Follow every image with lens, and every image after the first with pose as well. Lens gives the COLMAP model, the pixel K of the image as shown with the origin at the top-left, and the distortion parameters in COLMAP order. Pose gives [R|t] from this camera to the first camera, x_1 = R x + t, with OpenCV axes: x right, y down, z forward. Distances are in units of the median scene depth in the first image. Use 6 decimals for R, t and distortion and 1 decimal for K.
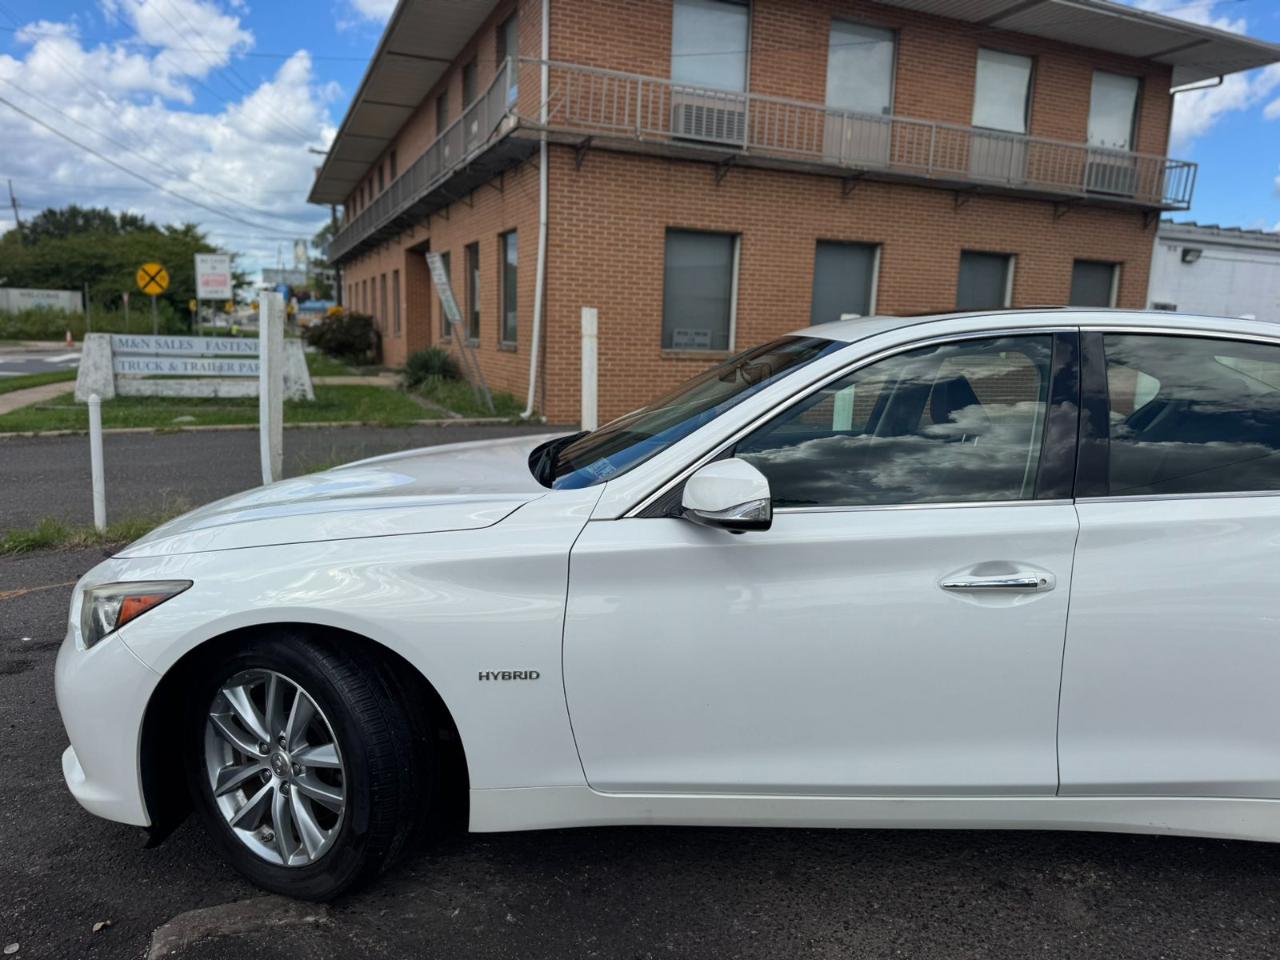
lens RADIAL K [[901.2, 0, 645.6], [0, 901.2, 481.5], [0, 0, 1]] dist [0.031010, -0.043204]
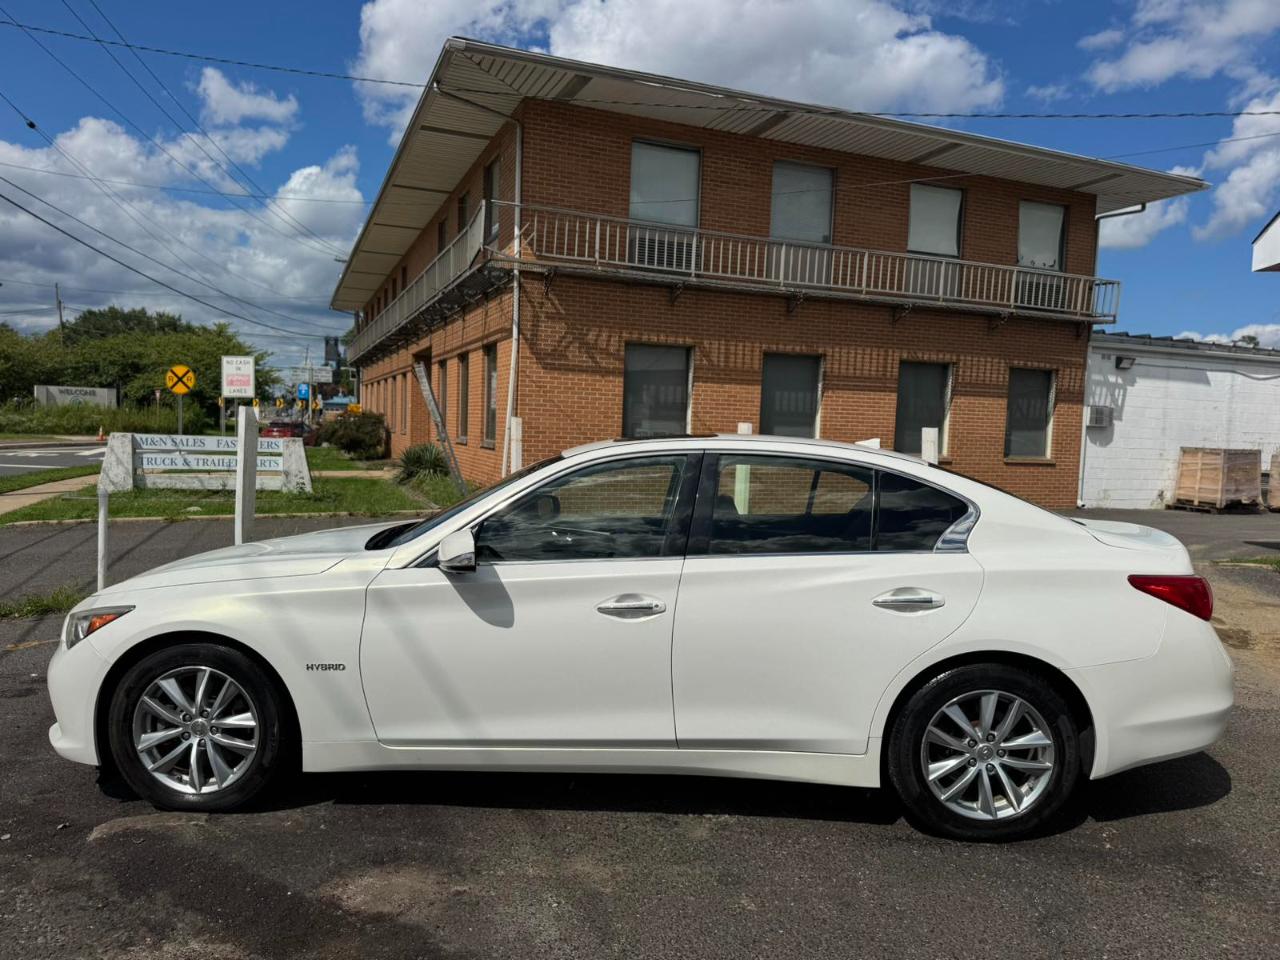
lens RADIAL K [[901.2, 0, 645.7], [0, 901.2, 486.6], [0, 0, 1]] dist [0.031010, -0.043204]
pose [[0.999735, 0.004363, -0.022621, 0.067750], [-0.006545, 0.995232, -0.097312, 0.007727], [0.022089, 0.097435, 0.994997, -0.091758]]
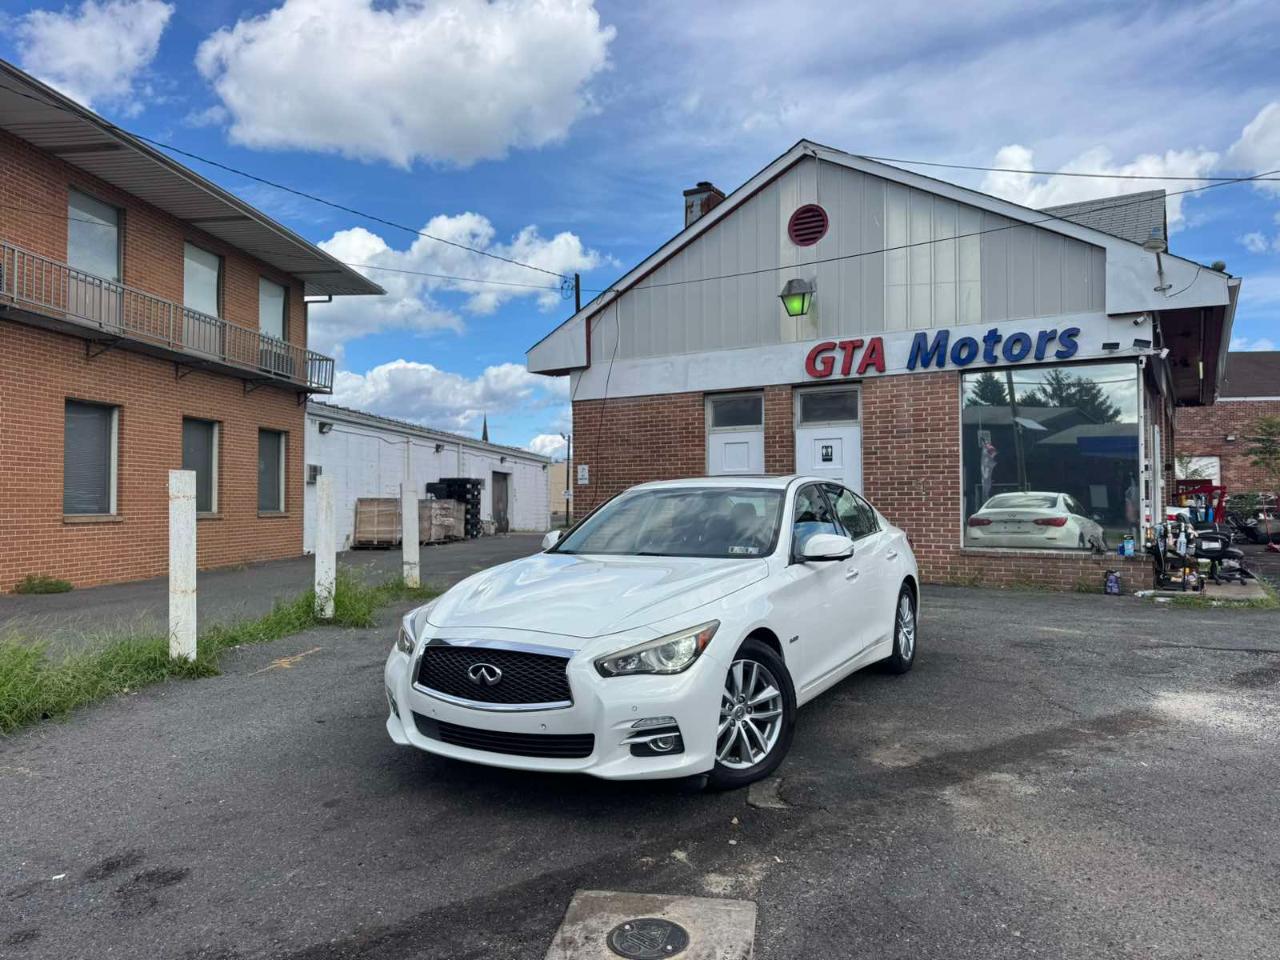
lens RADIAL K [[901.2, 0, 639.7], [0, 901.2, 474.2], [0, 0, 1]] dist [0.031010, -0.043204]
pose [[0.495198, -0.004306, 0.868769, -0.338998], [0.159637, 0.983412, -0.086119, -0.008158], [-0.853987, 0.181334, 0.487671, 0.024979]]
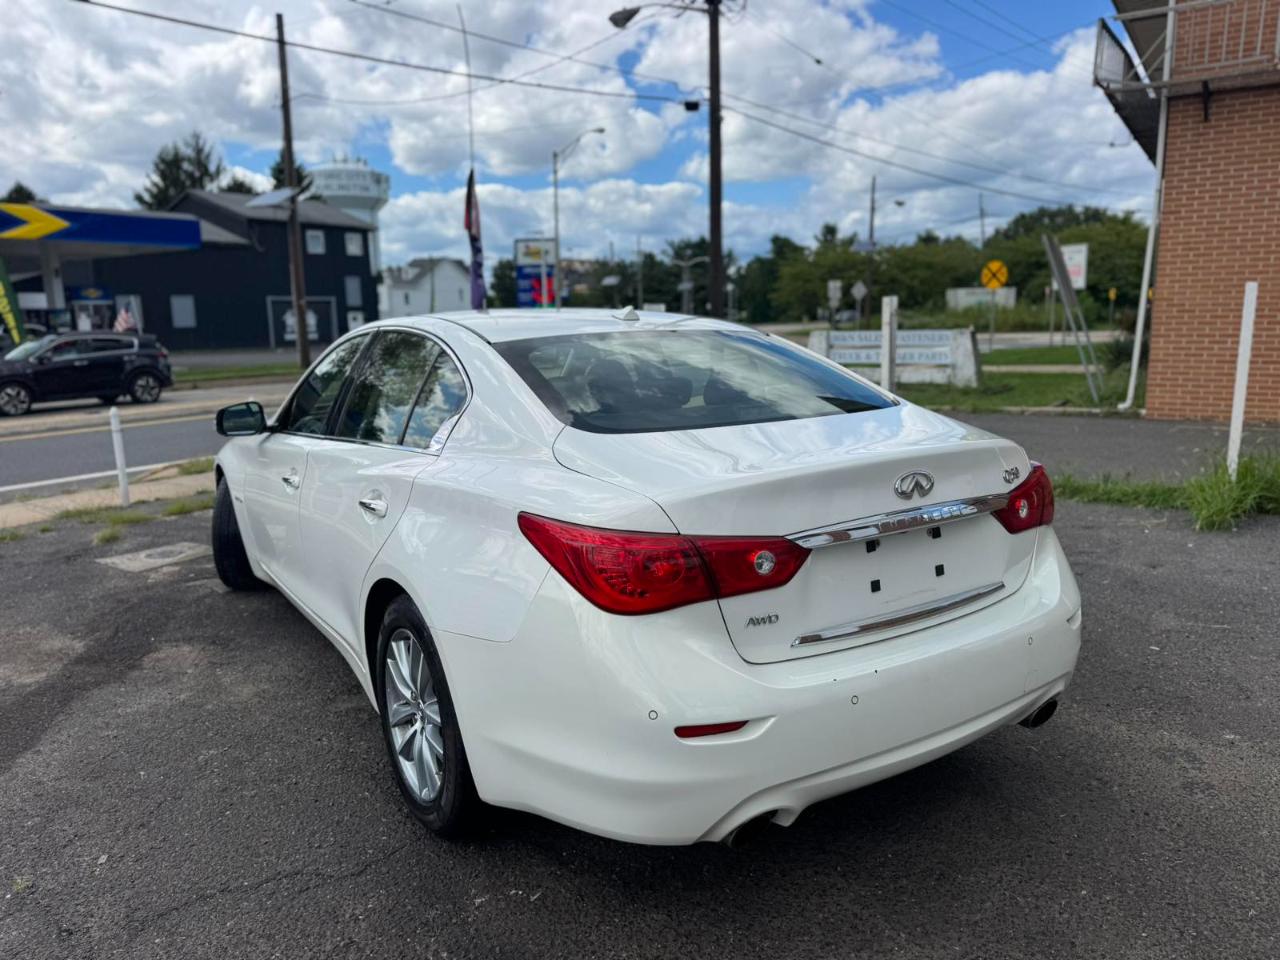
lens RADIAL K [[901.2, 0, 631.4], [0, 901.2, 472.5], [0, 0, 1]] dist [0.031010, -0.043204]
pose [[0.541900, 0.100257, -0.834442, 0.325861], [-0.097959, 0.993627, 0.055767, -0.009307], [0.834714, 0.051521, 0.548268, 0.087728]]
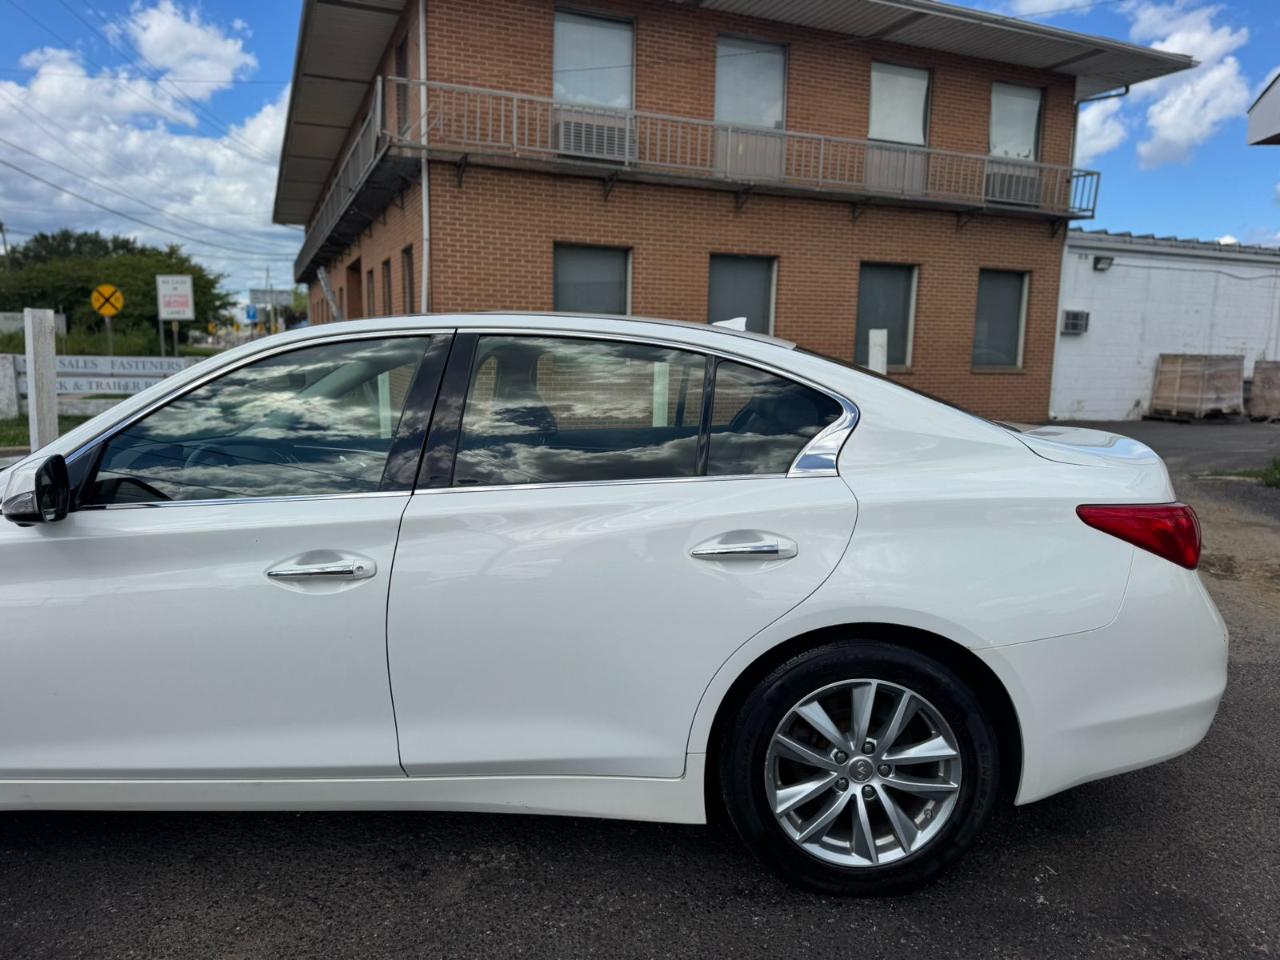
lens RADIAL K [[901.2, 0, 644.0], [0, 901.2, 483.6], [0, 0, 1]] dist [0.031010, -0.043204]
pose [[0.999918, -0.011944, -0.004685, 0.115083], [0.011874, 0.999824, -0.014527, 0.004542], [0.004858, 0.014470, 0.999884, -0.006751]]
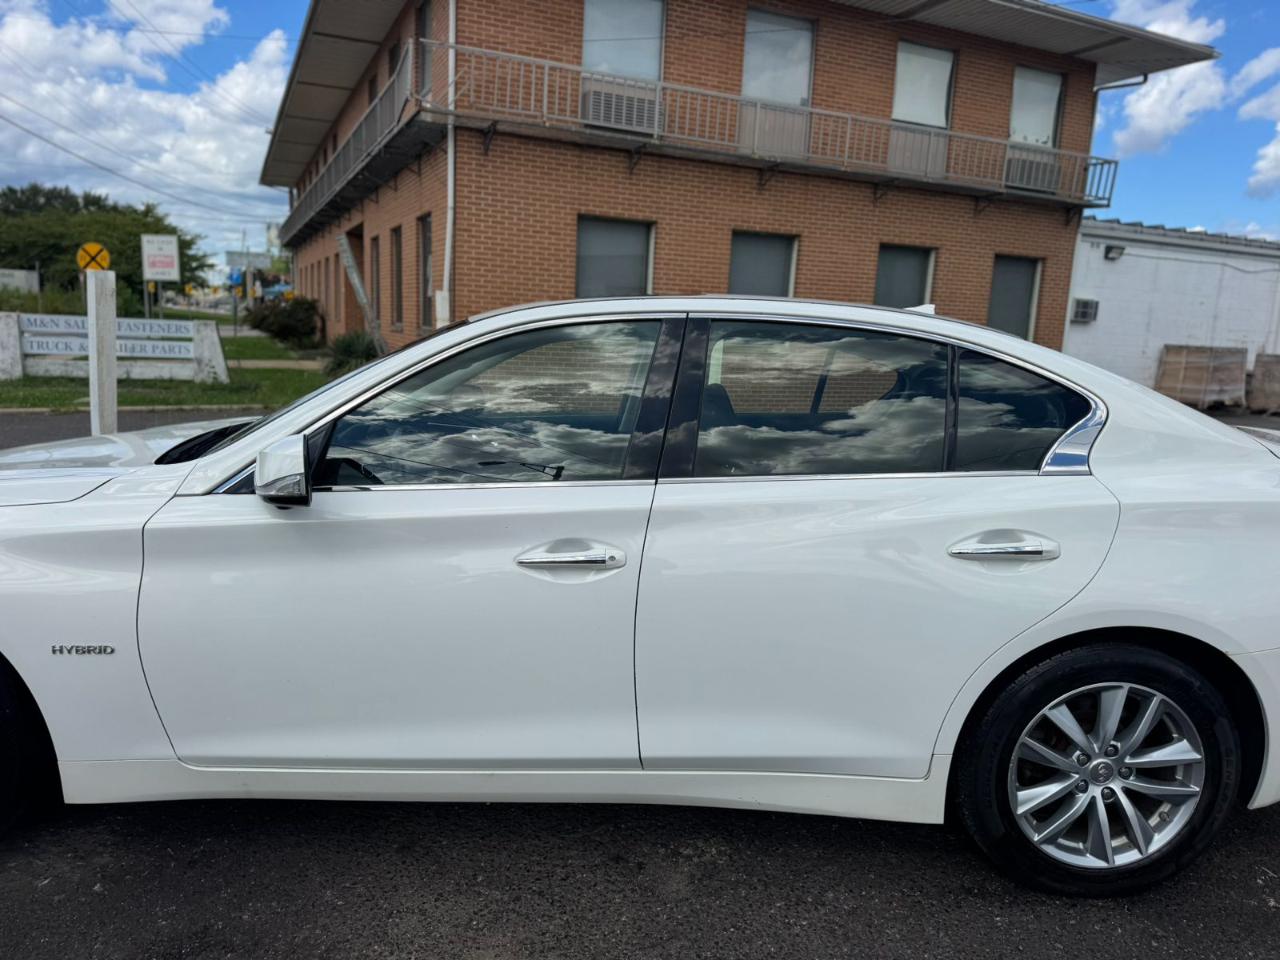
lens RADIAL K [[901.2, 0, 637.3], [0, 901.2, 481.6], [0, 0, 1]] dist [0.031010, -0.043204]
pose [[0.999728, 0.012433, 0.019754, 0.066223], [-0.012653, 0.999859, 0.011044, 0.001579], [-0.019614, -0.011291, 0.999744, -0.002385]]
